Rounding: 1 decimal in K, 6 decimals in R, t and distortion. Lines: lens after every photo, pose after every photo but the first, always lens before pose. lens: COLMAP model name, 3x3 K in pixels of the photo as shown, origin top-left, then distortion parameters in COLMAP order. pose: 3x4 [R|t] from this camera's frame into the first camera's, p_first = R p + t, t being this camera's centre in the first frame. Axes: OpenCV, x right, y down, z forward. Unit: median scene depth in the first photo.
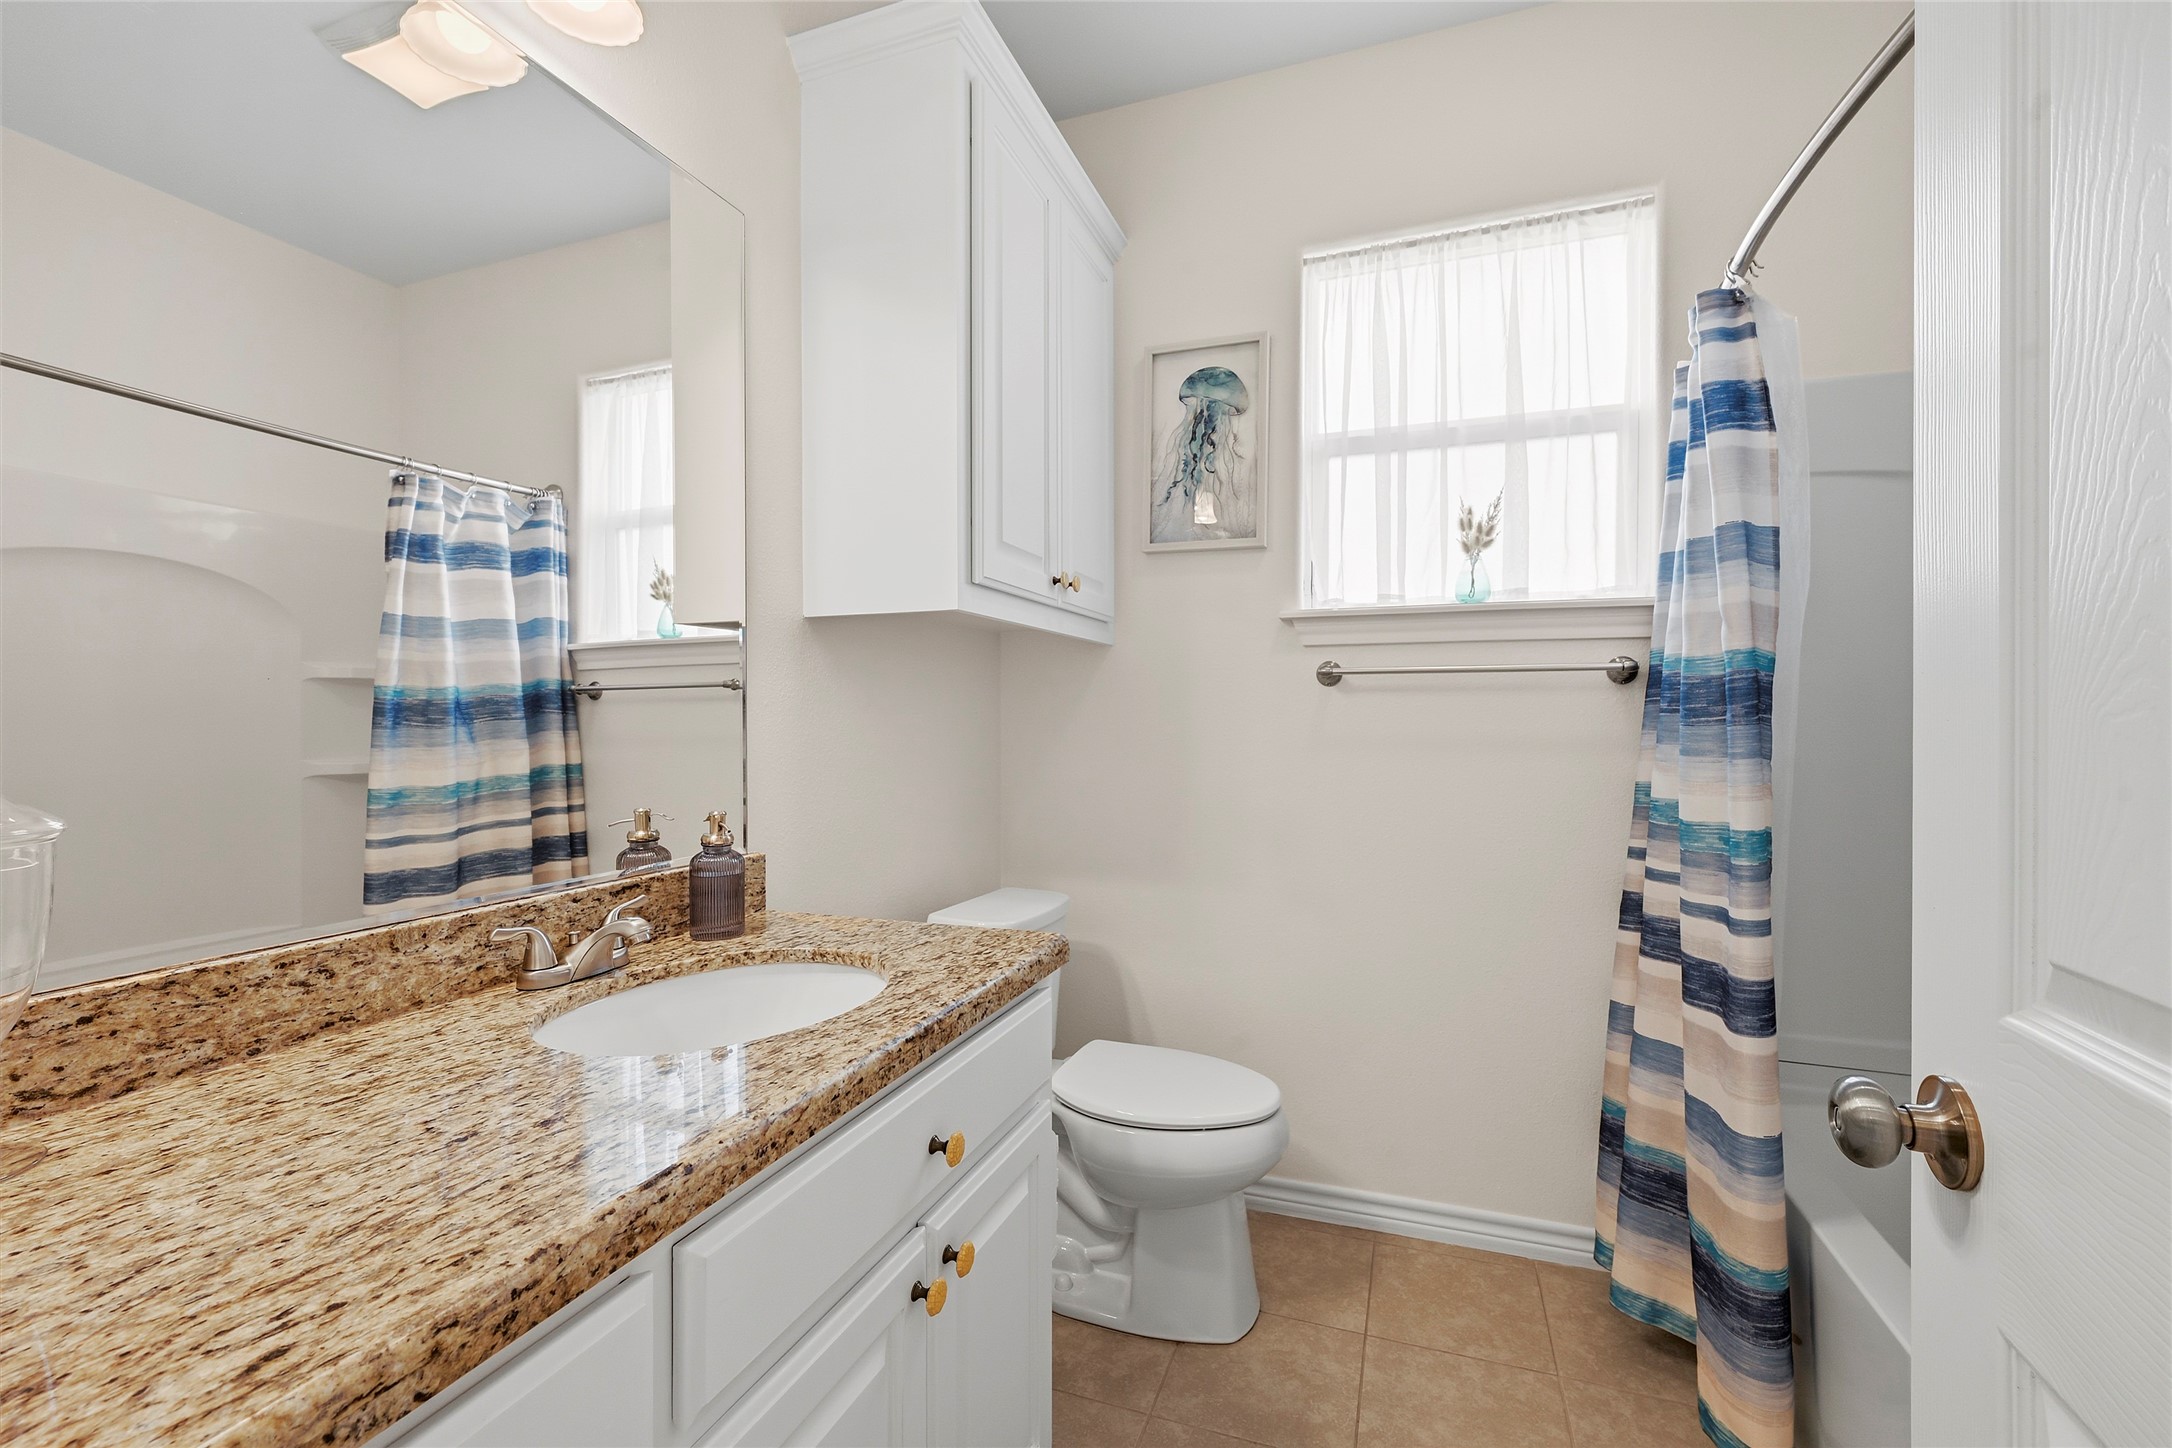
lens RADIAL K [[926.9, 0, 1085.5], [0, 926.9, 731.9], [0, 0, 1]] dist [0.000397, -0.000005]
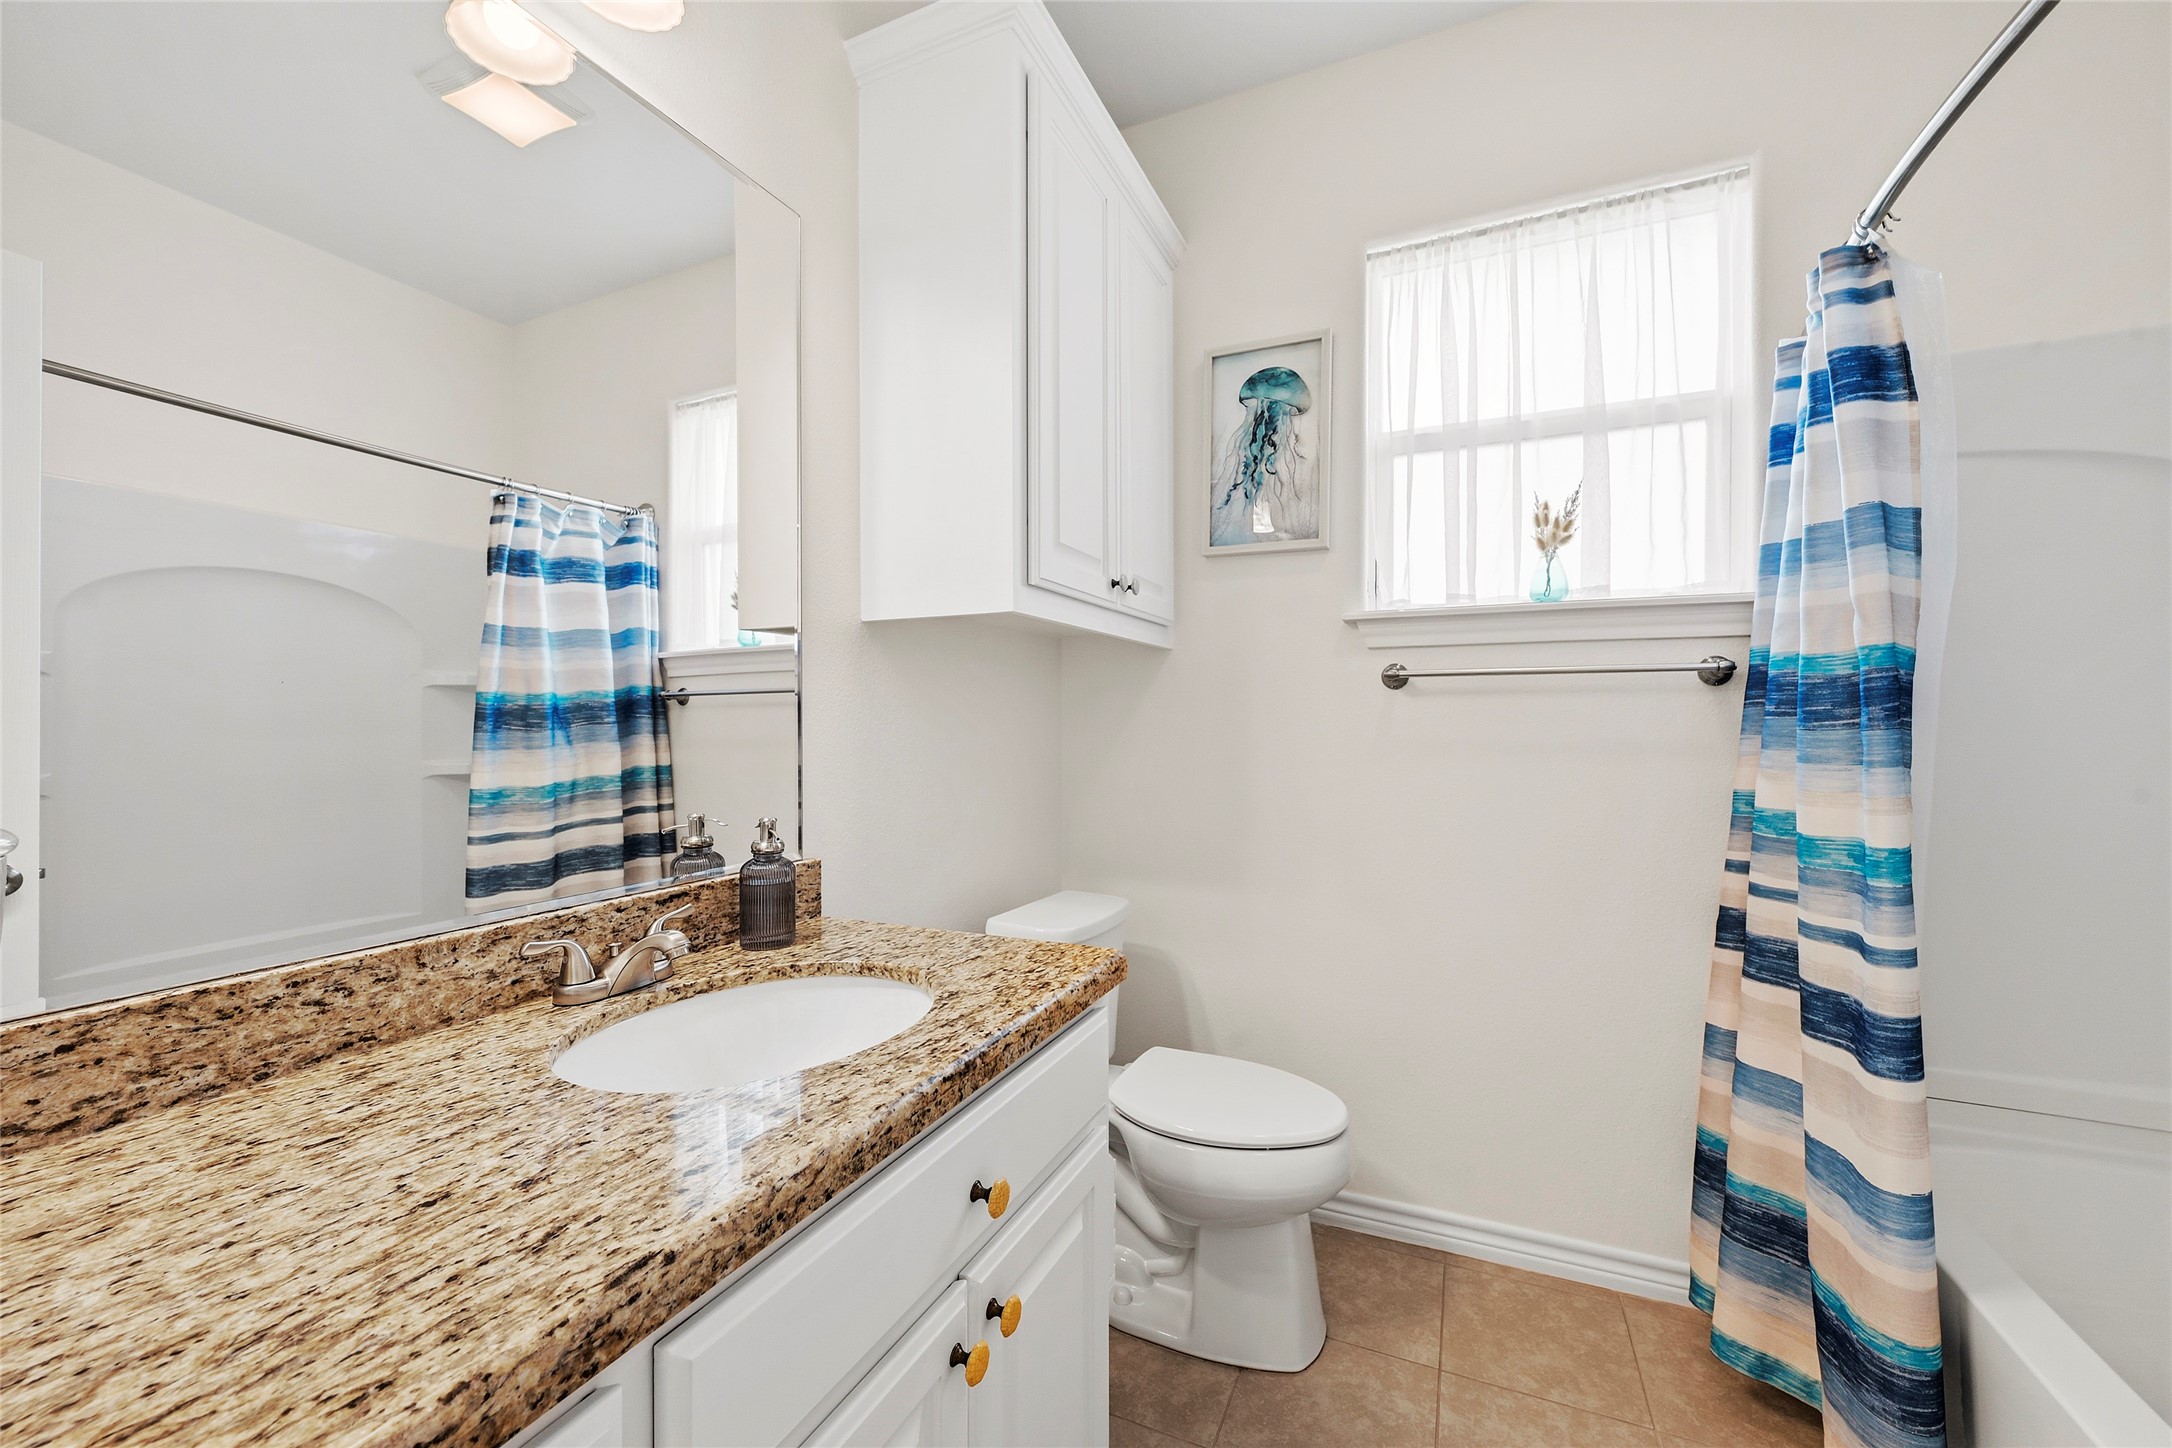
lens RADIAL K [[850.1, 0, 1092.6], [0, 850.1, 726.1], [0, 0, 1]] dist [0.000651, 0.000056]
pose [[0.997943, -0.000616, -0.064102, 0.003414], [0.000023, 0.999957, -0.009262, -0.002920], [0.064105, 0.009242, 0.997900, 0.120370]]
